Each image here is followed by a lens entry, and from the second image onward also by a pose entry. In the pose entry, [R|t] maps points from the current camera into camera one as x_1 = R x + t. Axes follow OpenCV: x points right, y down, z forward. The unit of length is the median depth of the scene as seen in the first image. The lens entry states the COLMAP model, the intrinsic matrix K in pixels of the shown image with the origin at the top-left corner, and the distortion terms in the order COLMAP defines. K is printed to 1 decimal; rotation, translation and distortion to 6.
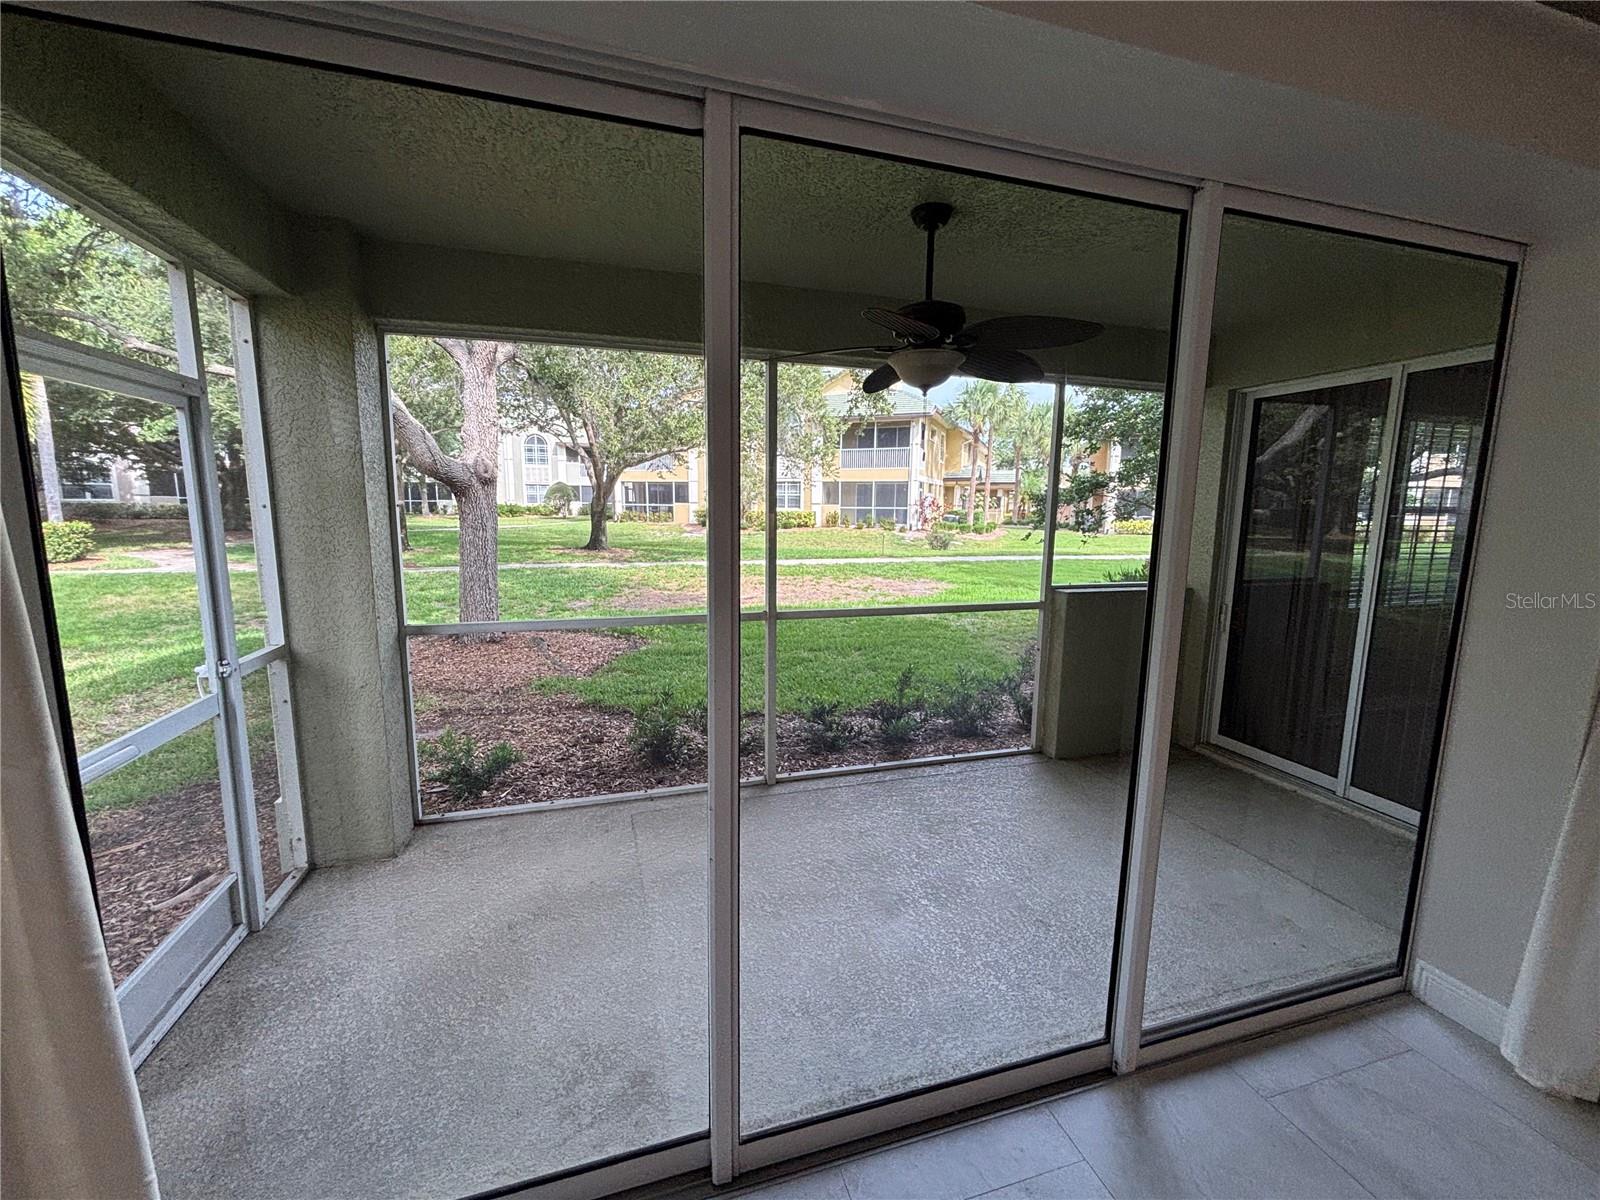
lens RADIAL K [[644.9, 0, 800.0], [0, 644.9, 600.0], [0, 0, 1]] dist [0.000484, -0.000143]
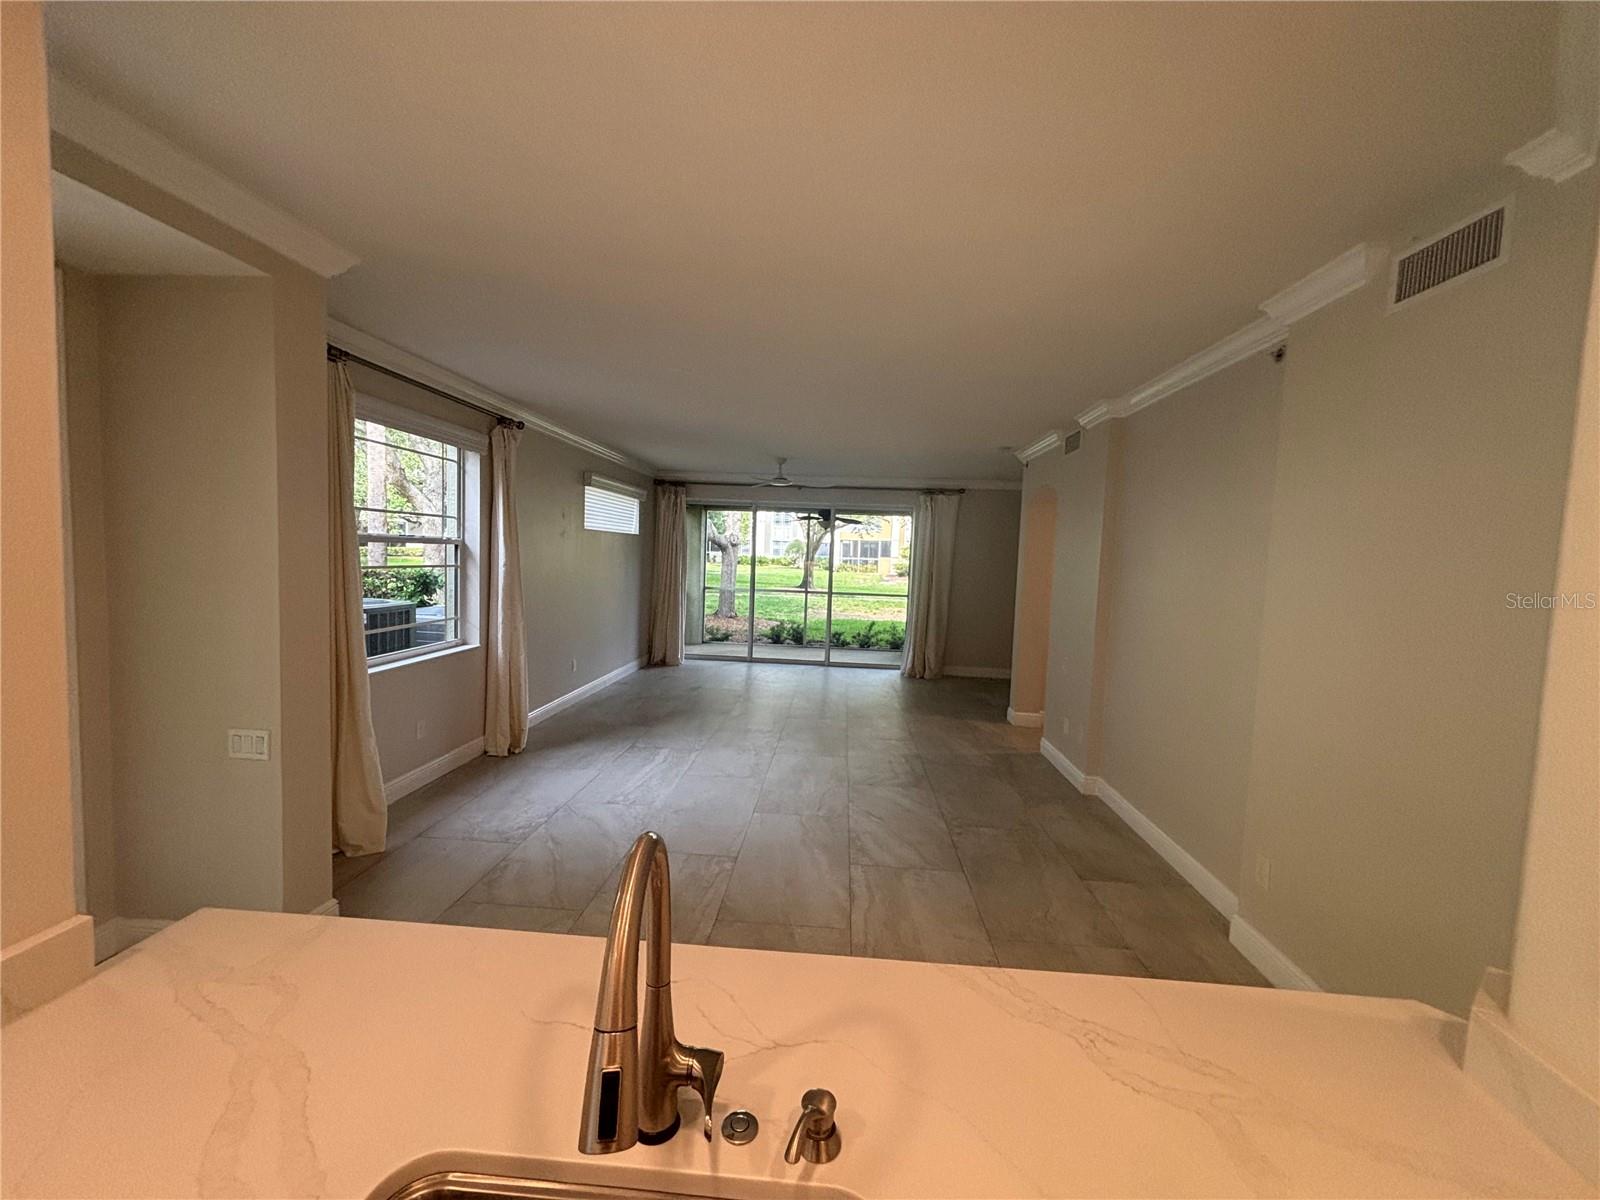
lens RADIAL K [[644.9, 0, 800.0], [0, 644.9, 600.0], [0, 0, 1]] dist [0.000484, -0.000143]
pose [[0.933445, 0.043040, -0.356128, 0.105204], [-0.073222, 0.994735, -0.071701, 0.029825], [0.351167, 0.093006, 0.931682, -0.195051]]
